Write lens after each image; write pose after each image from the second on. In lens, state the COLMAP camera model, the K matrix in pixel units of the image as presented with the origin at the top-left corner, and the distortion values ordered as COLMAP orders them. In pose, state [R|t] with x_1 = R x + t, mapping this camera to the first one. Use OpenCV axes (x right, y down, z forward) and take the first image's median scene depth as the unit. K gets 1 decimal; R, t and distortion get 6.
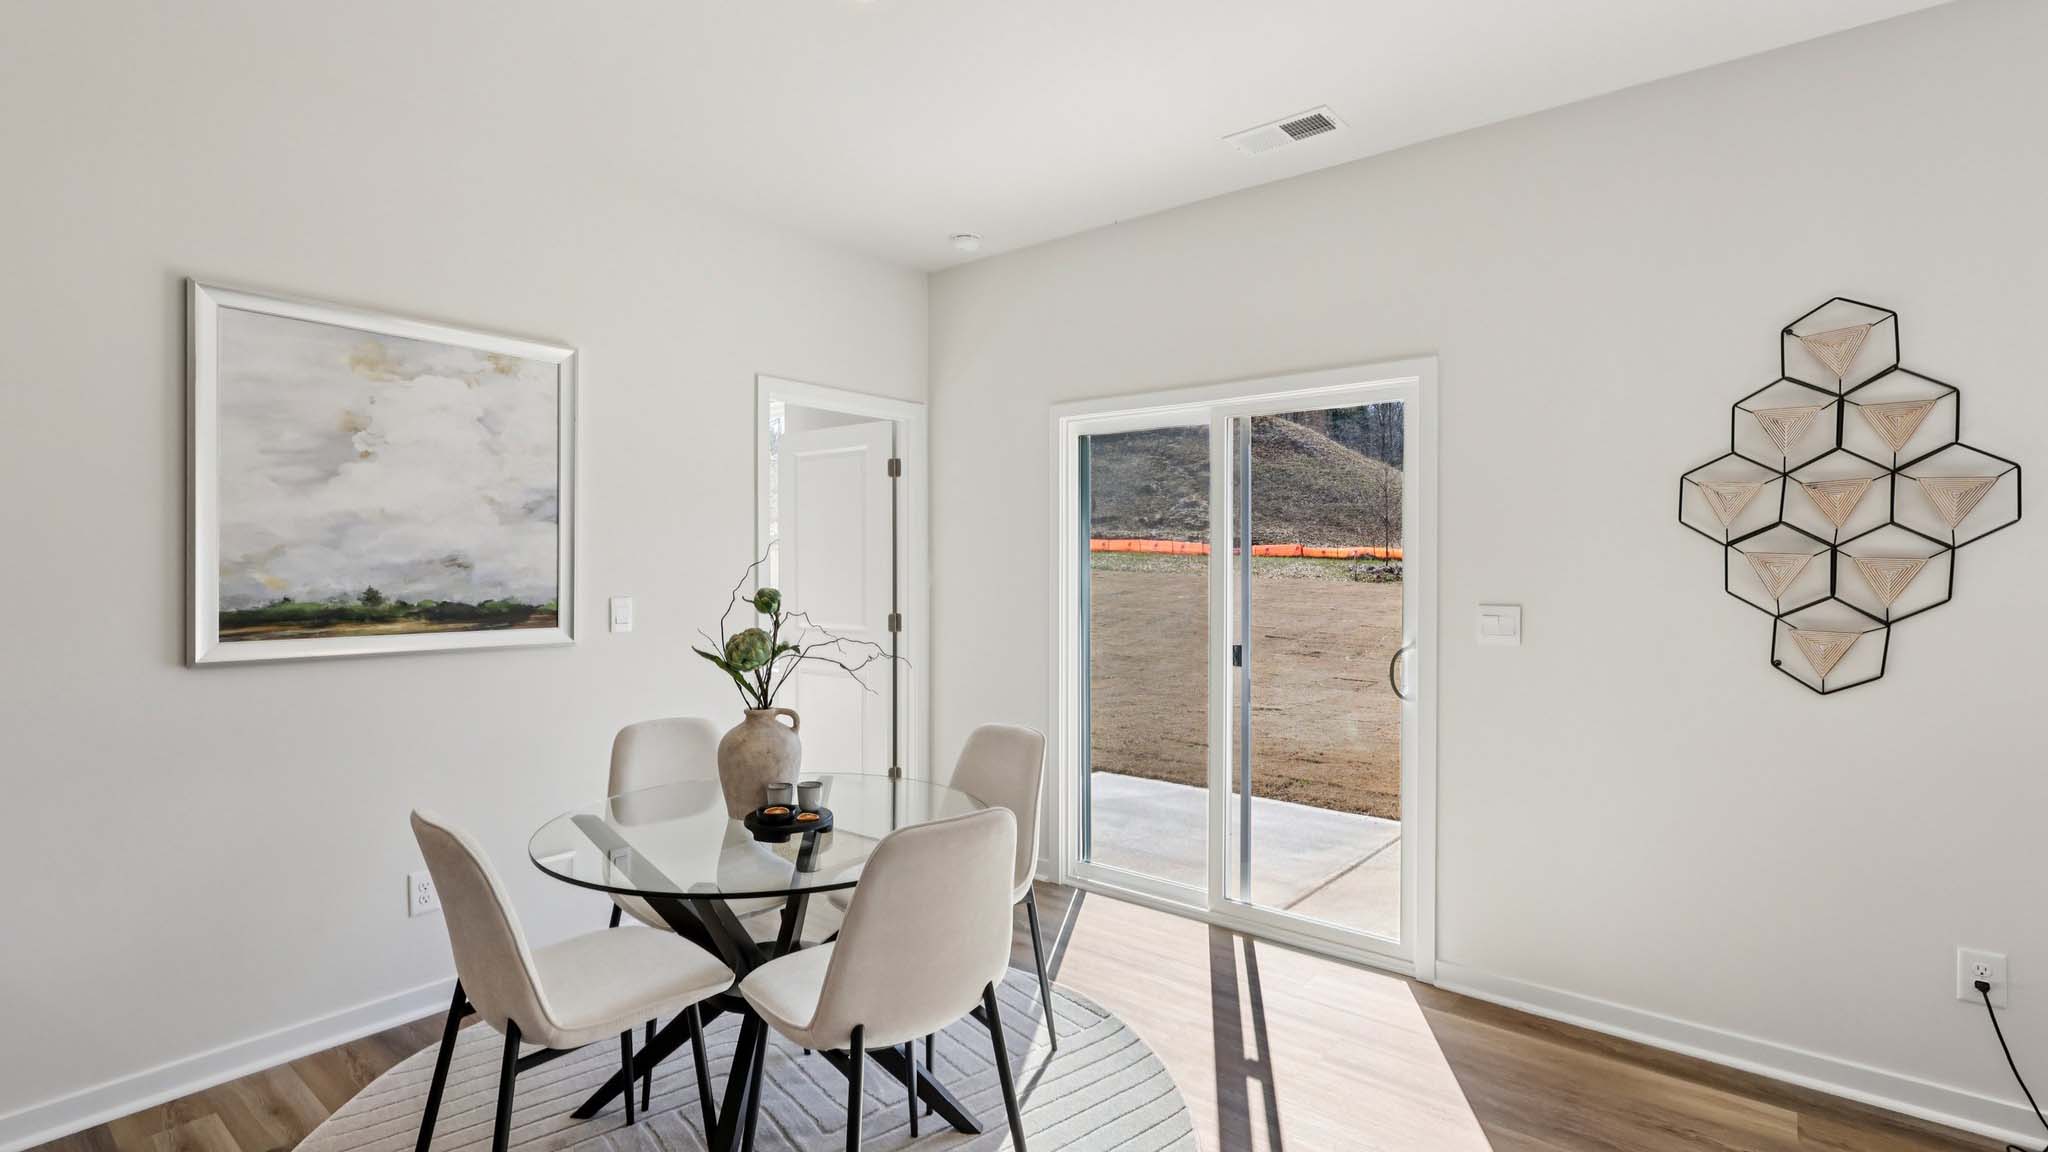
lens RADIAL K [[949.0, 0, 1030.5], [0, 949.0, 571.6], [0, 0, 1]] dist [-0.000277, 0.000103]
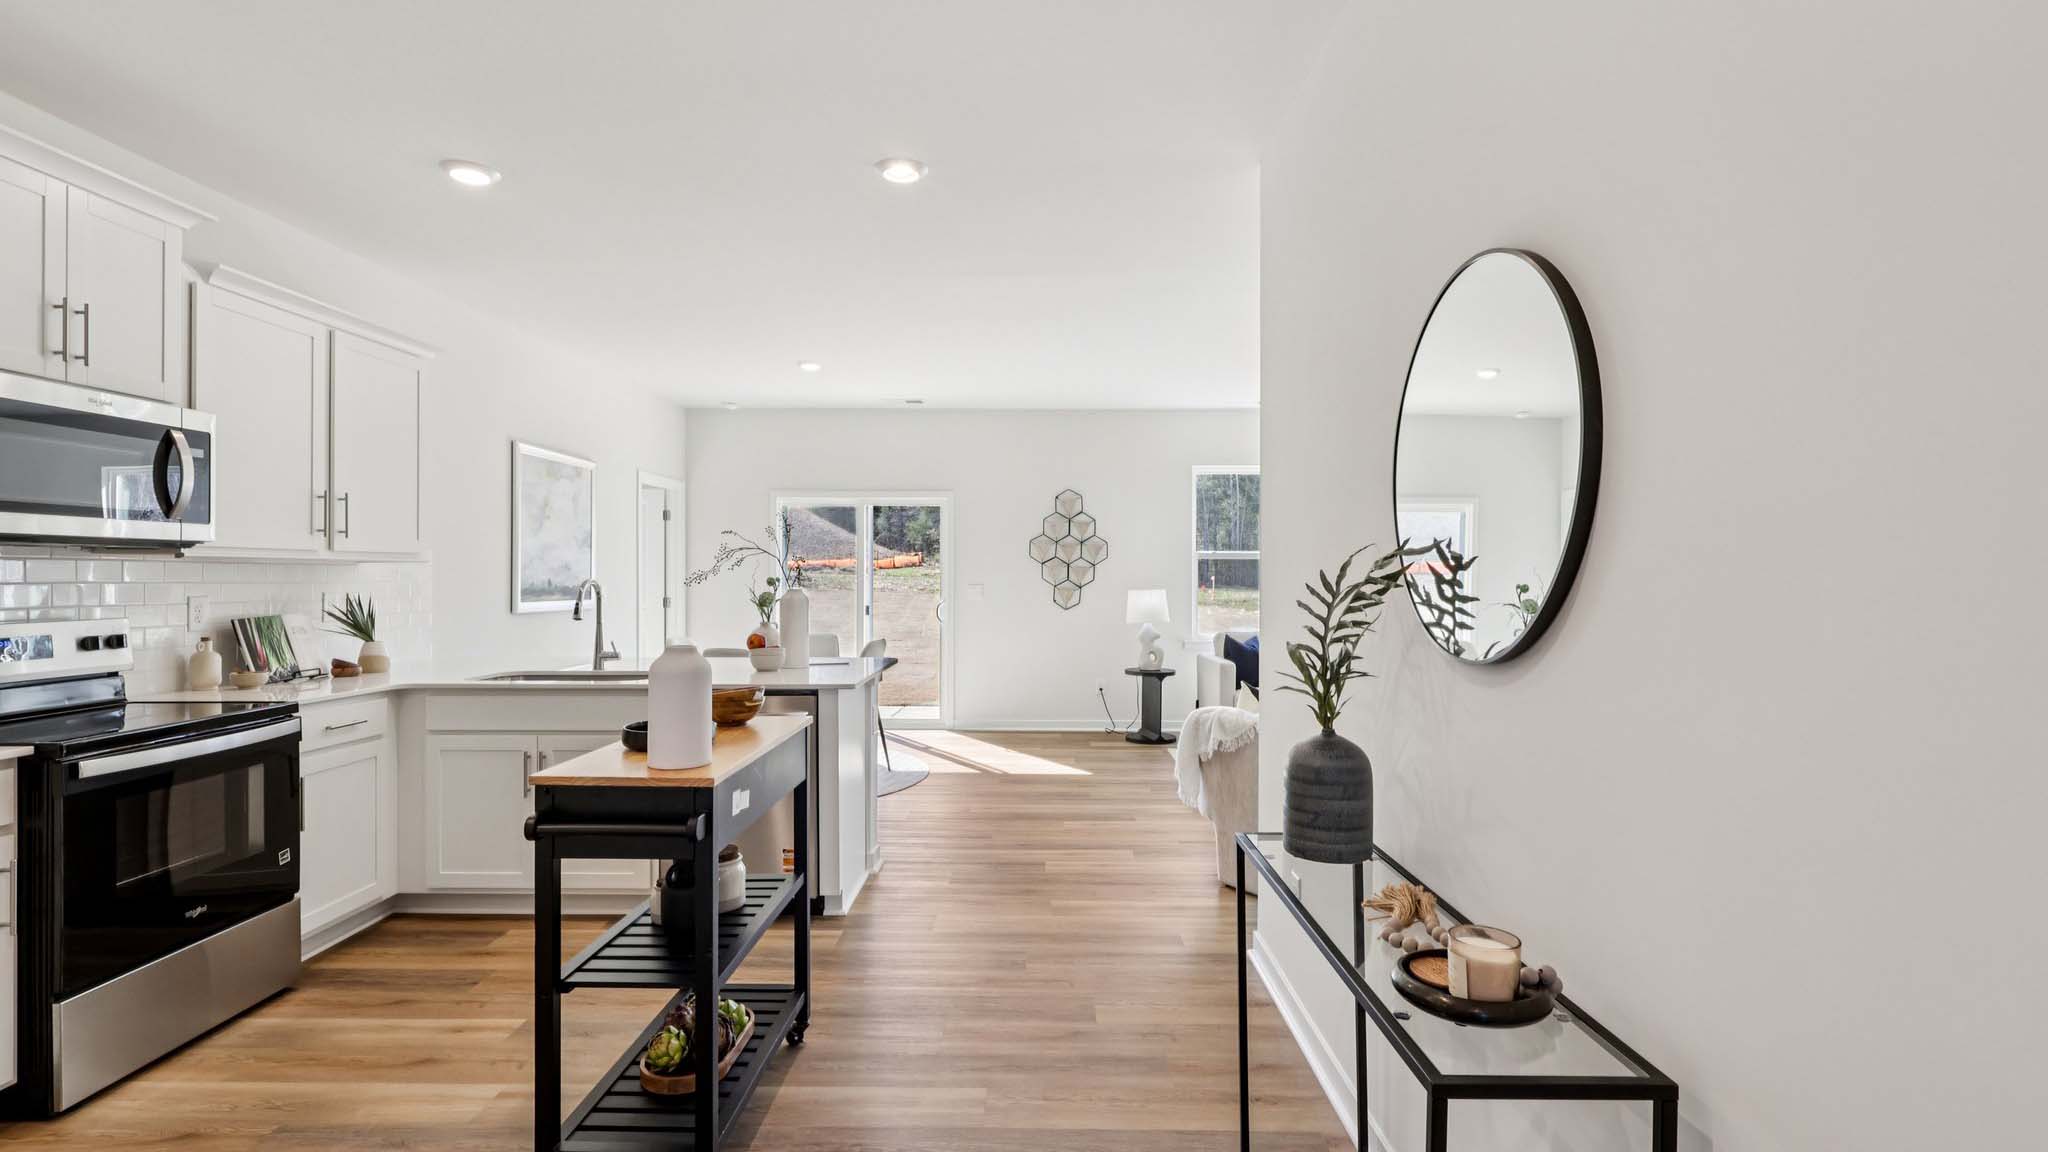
lens RADIAL K [[949.0, 0, 1026.0], [0, 949.0, 575.8], [0, 0, 1]] dist [-0.000277, 0.000103]
pose [[0.788324, -0.000544, 0.615260, -1.260549], [0.004131, 0.999982, -0.004410, 0.026471], [-0.615247, 0.006018, 0.788312, -1.465855]]
